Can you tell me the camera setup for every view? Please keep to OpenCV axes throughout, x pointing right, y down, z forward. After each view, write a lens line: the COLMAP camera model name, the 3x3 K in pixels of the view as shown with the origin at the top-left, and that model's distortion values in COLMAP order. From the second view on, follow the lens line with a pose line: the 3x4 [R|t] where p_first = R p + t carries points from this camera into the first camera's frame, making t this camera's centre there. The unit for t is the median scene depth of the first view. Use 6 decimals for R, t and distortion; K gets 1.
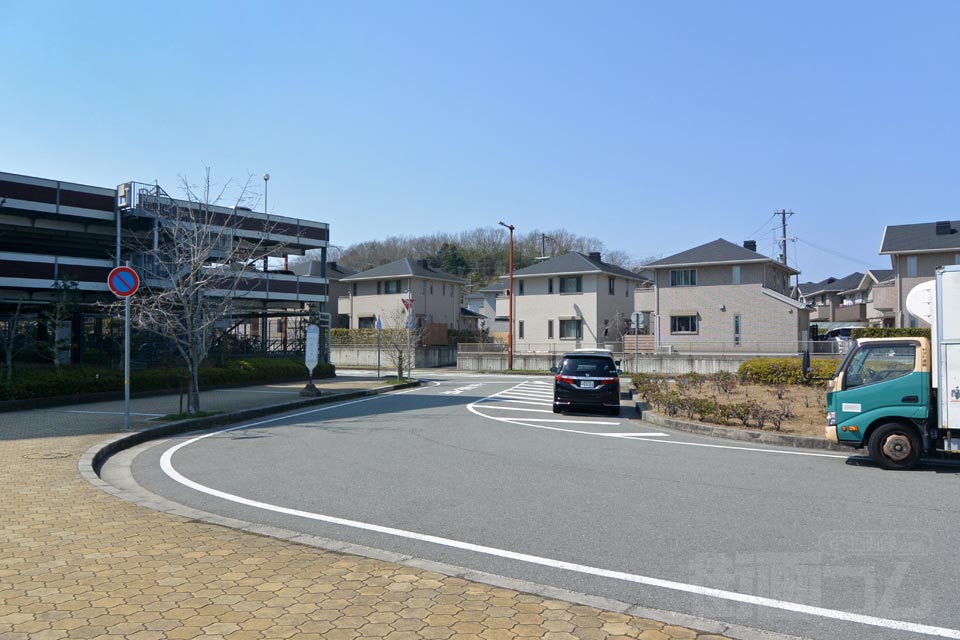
lens RADIAL K [[721.2, 0, 481.6], [0, 721.2, 330.5], [0, 0, 1]] dist [-0.030876, -0.000875]
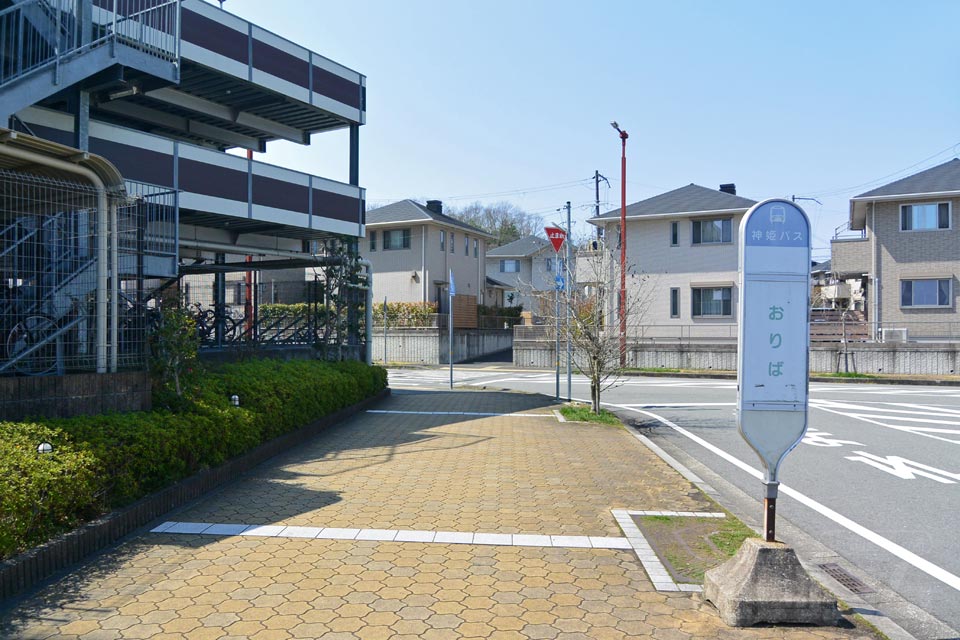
lens RADIAL K [[755.5, 0, 479.5], [0, 755.5, 336.9], [0, 0, 1]] dist [0.007728, 0.004150]
pose [[0.994708, -0.000879, 0.102734, -0.143676], [-0.002218, 0.999546, 0.030032, 0.008765], [-0.102714, -0.030101, 0.994255, 0.368531]]
